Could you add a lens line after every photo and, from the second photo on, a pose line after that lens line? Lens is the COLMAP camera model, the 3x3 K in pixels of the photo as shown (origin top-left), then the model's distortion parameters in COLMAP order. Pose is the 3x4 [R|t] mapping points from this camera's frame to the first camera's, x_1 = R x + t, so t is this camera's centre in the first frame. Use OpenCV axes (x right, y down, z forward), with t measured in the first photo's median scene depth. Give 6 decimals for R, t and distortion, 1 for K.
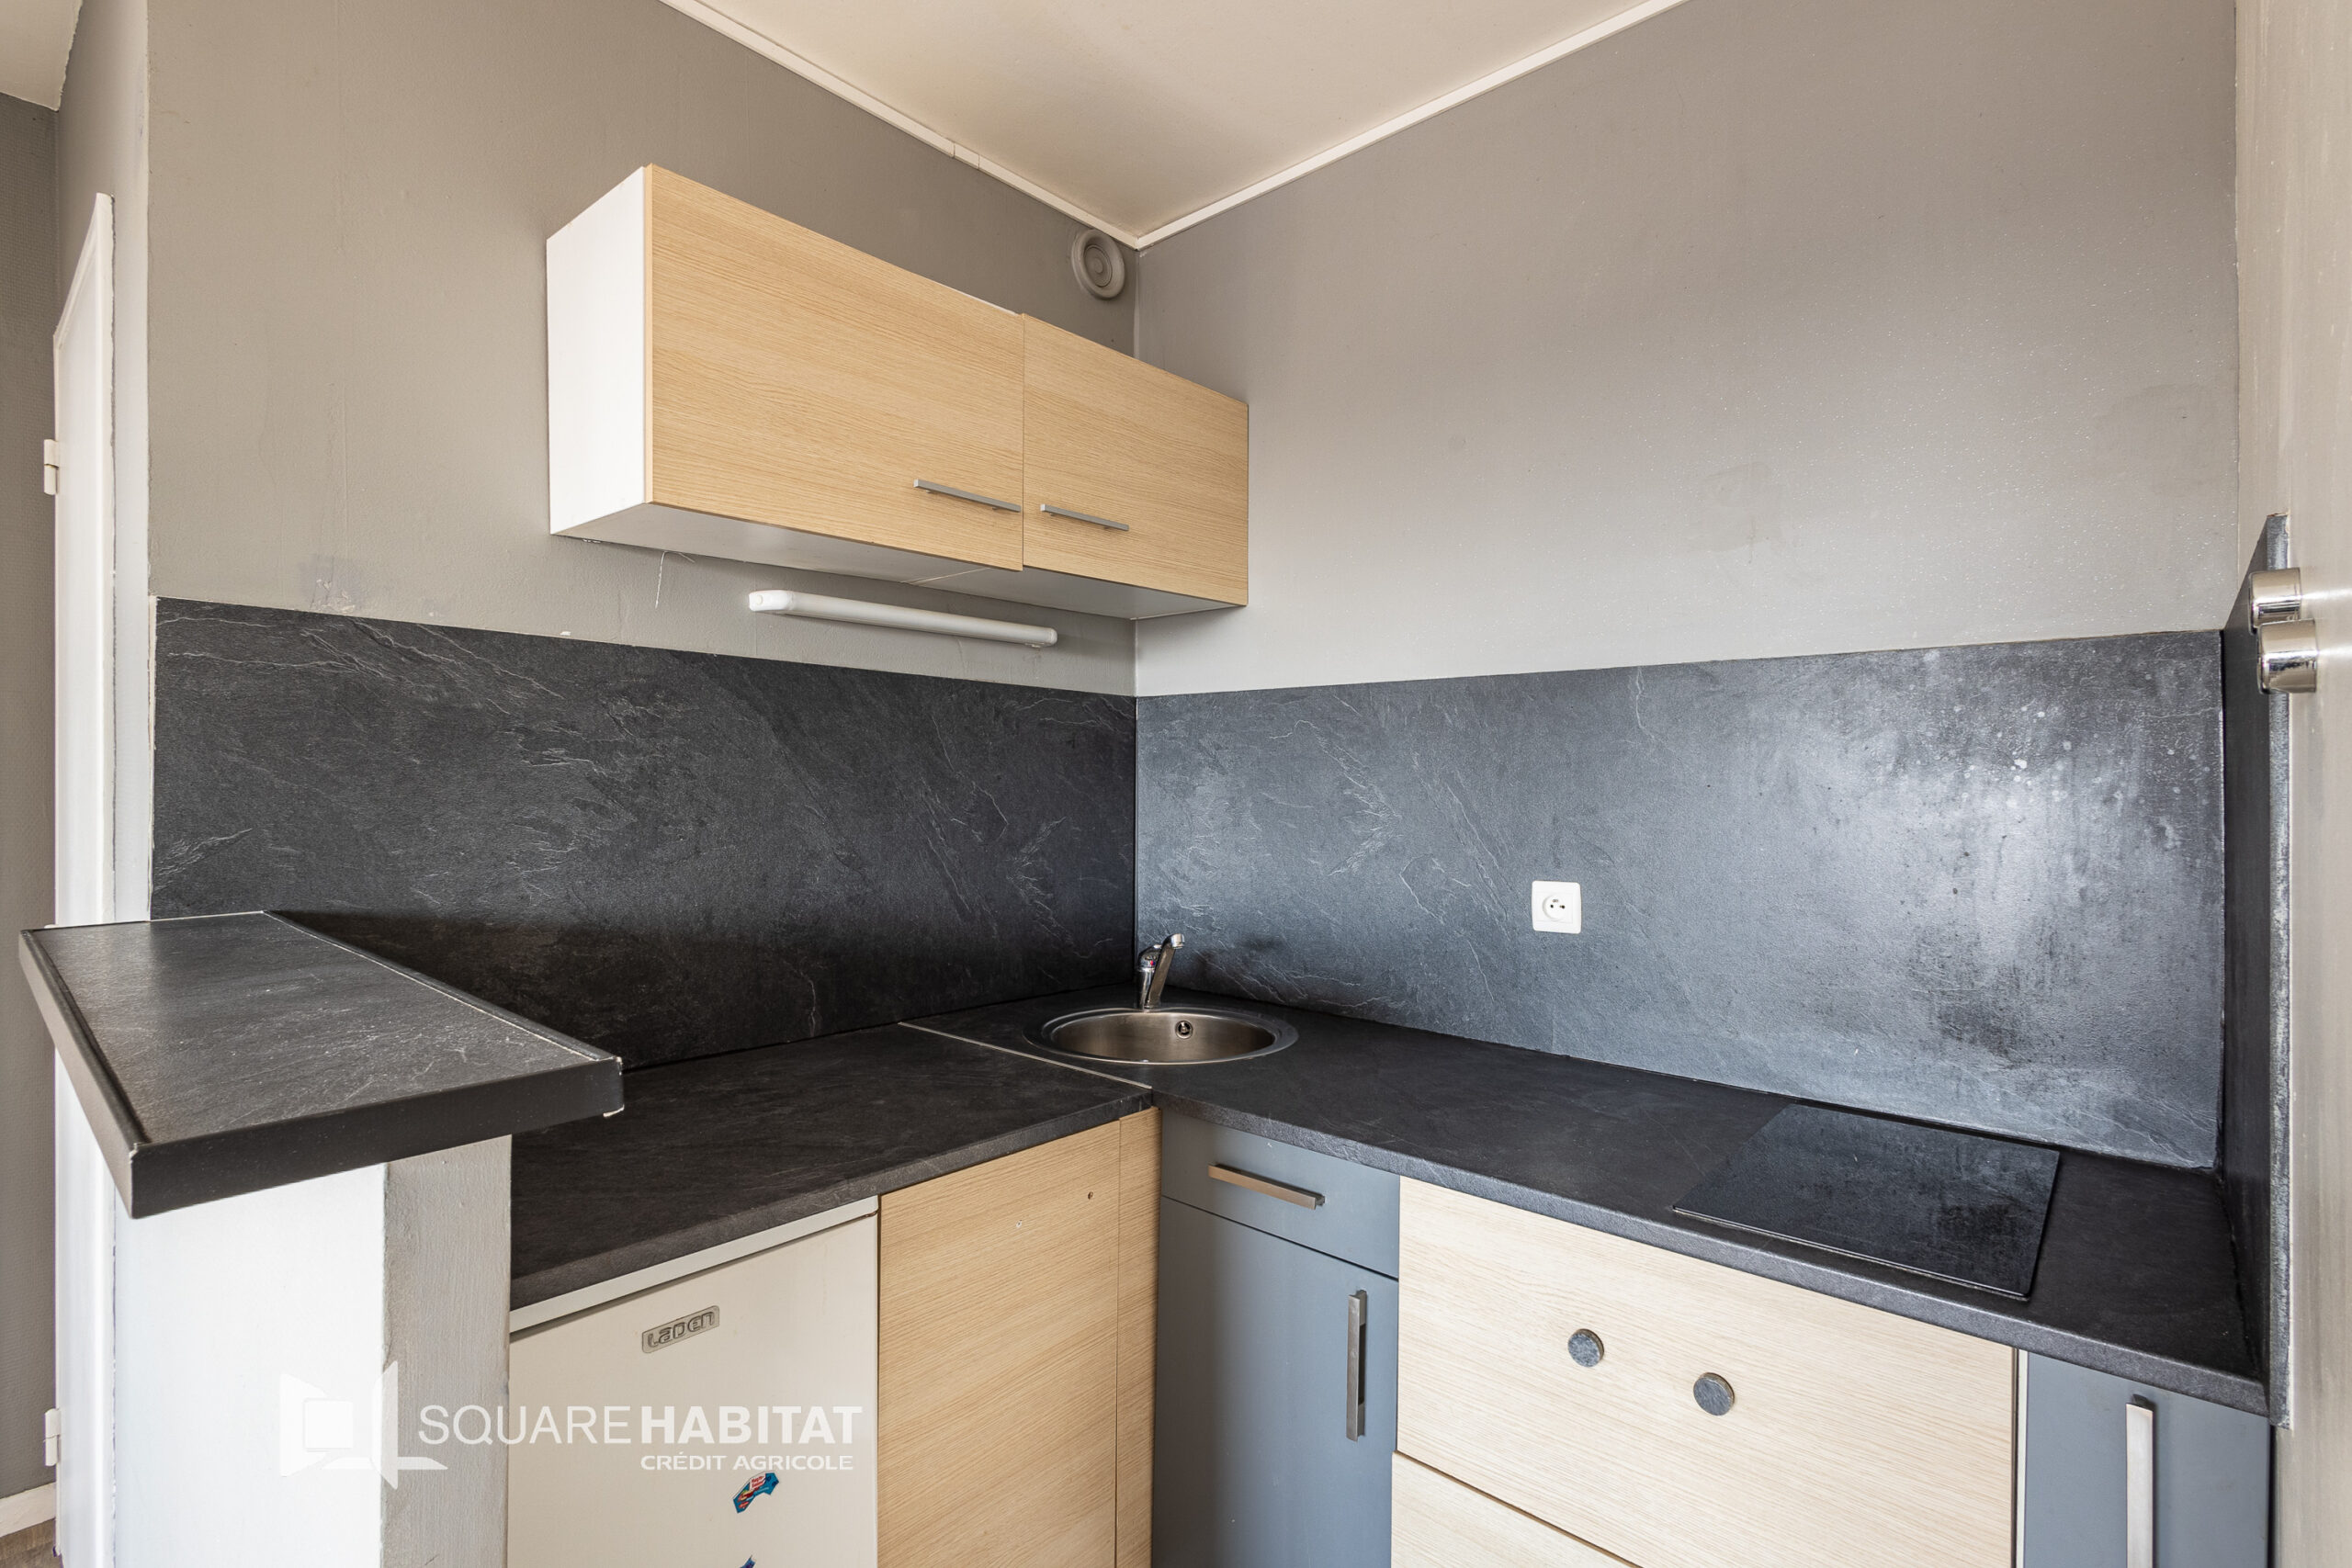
lens RADIAL K [[1077.6, 0, 1161.1], [0, 1077.6, 773.4], [0, 0, 1]] dist [0.007983, -0.000074]
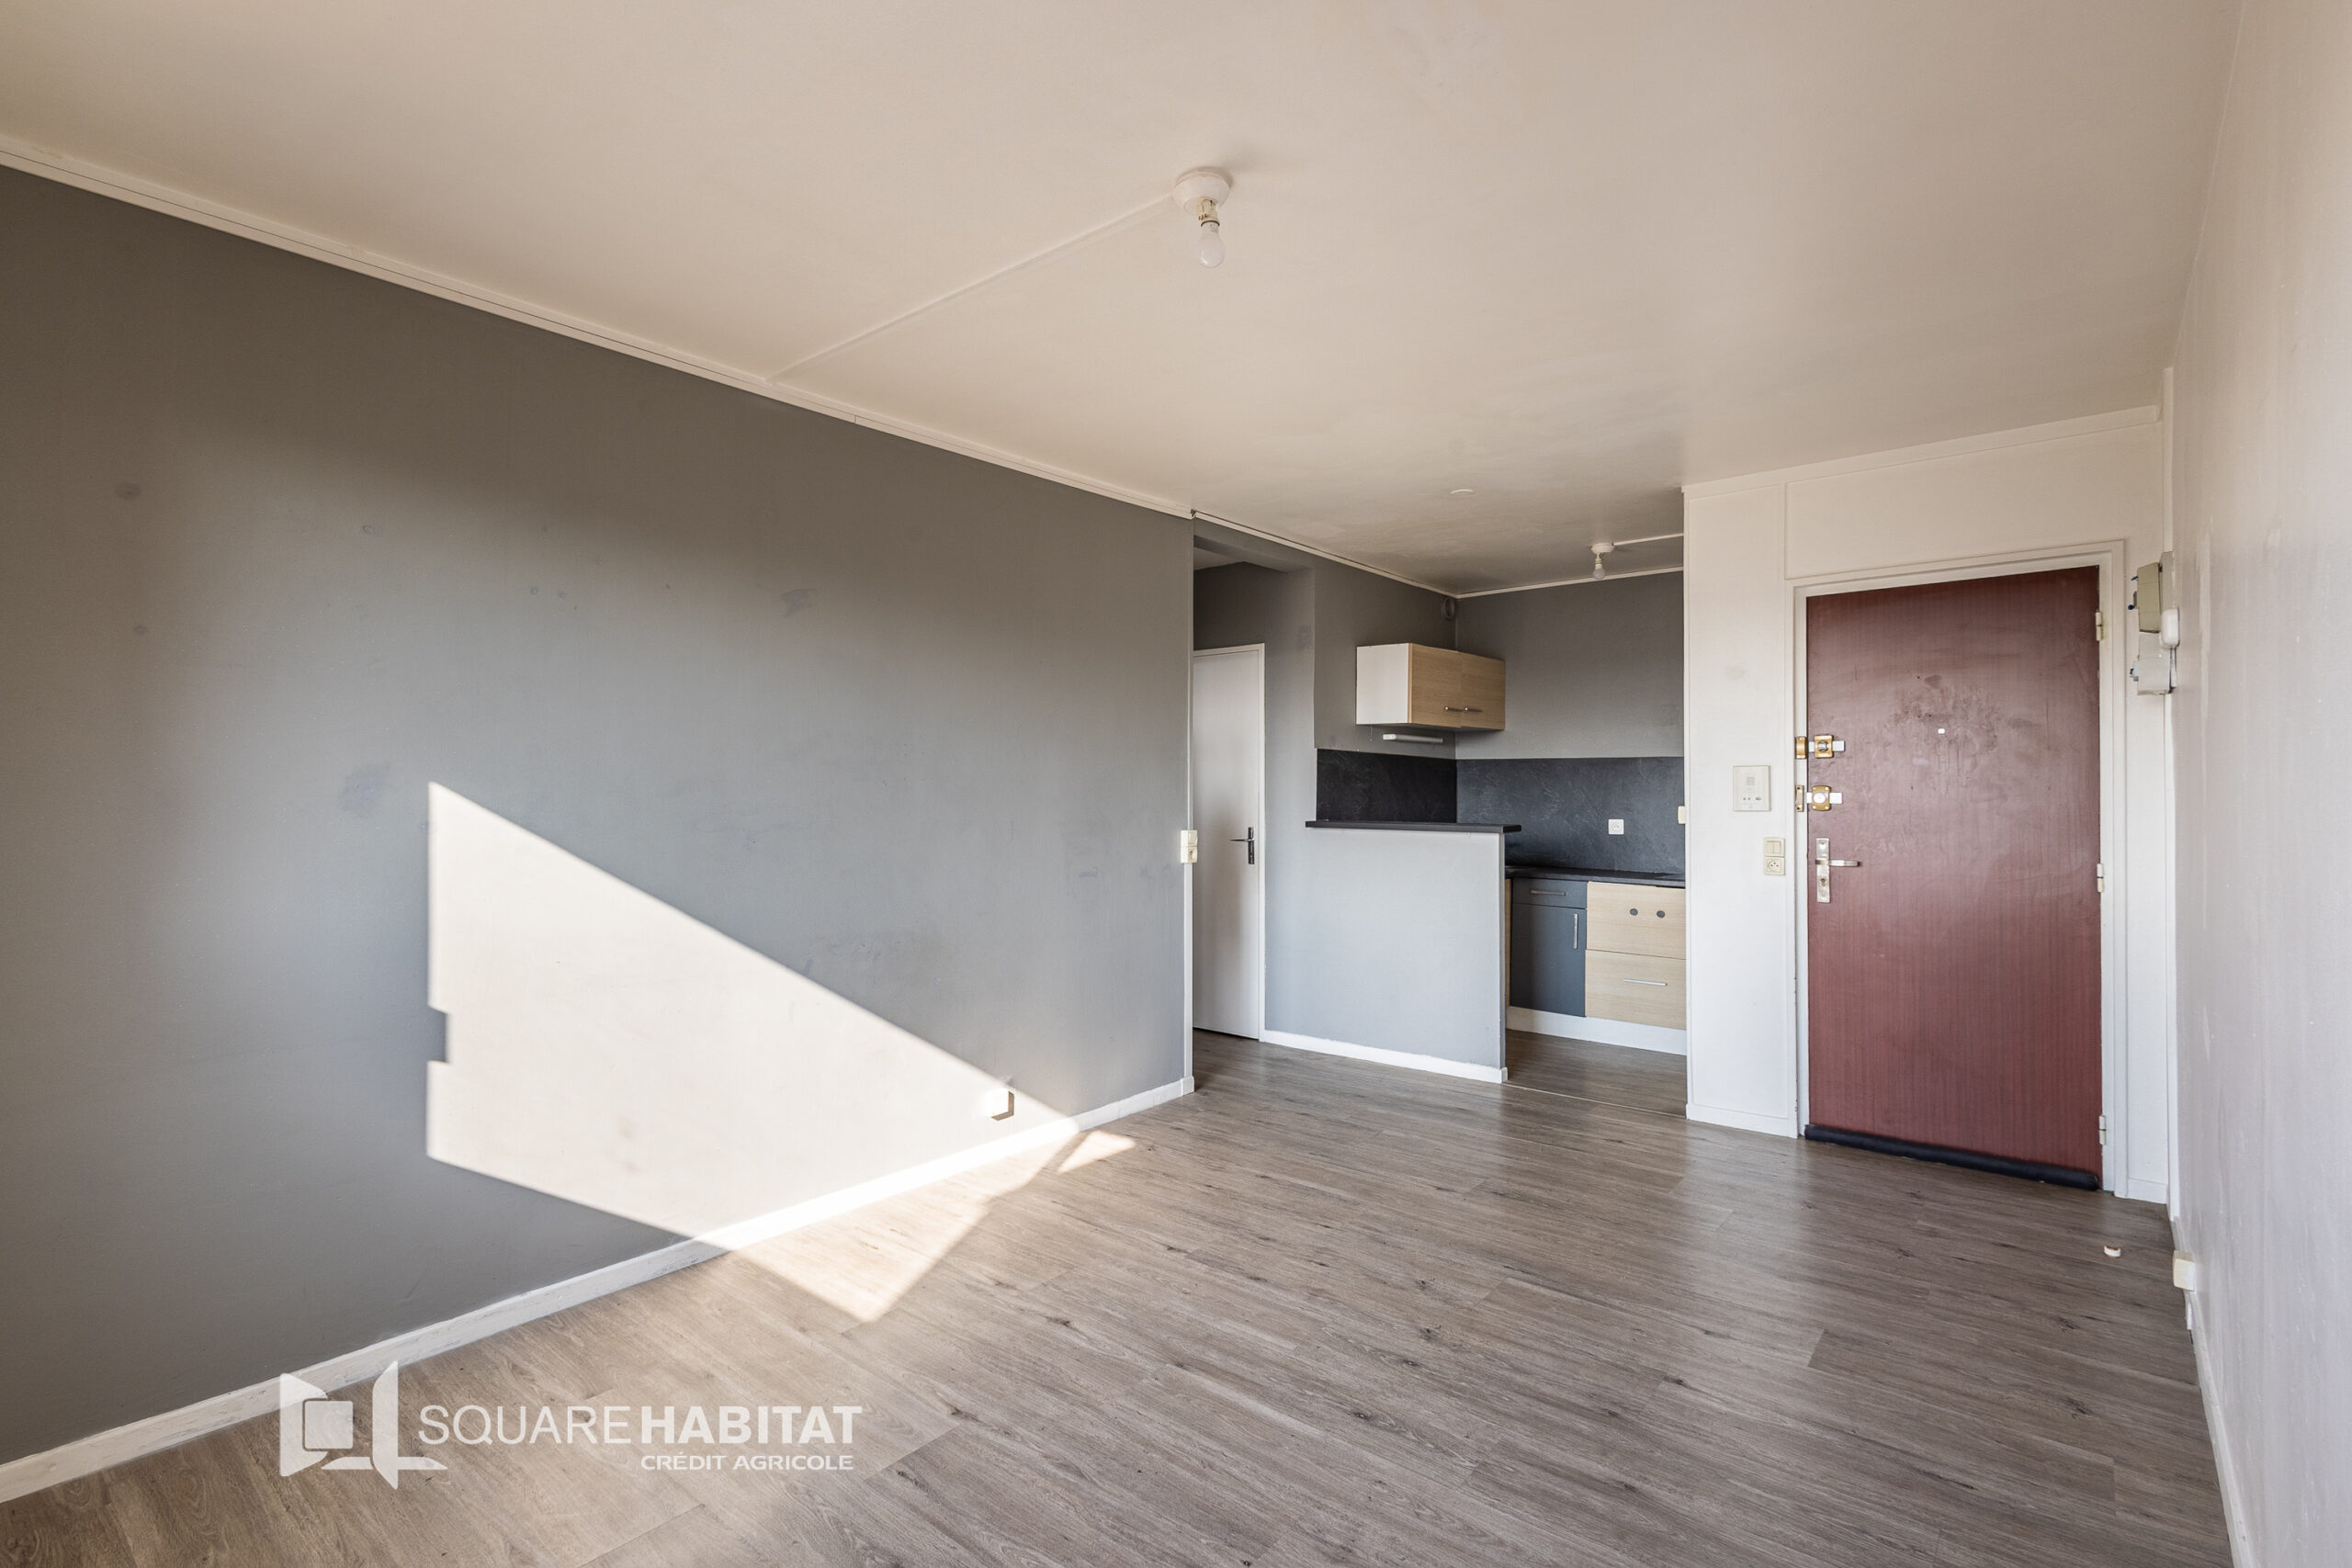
lens RADIAL K [[1077.6, 0, 1166.3], [0, 1077.6, 783.0], [0, 0, 1]] dist [0.007983, -0.000074]
pose [[0.999225, 0.002229, 0.039287, -0.966080], [-0.002079, 0.999990, -0.003859, 0.000773], [-0.039295, 0.003774, 0.999221, -1.912349]]
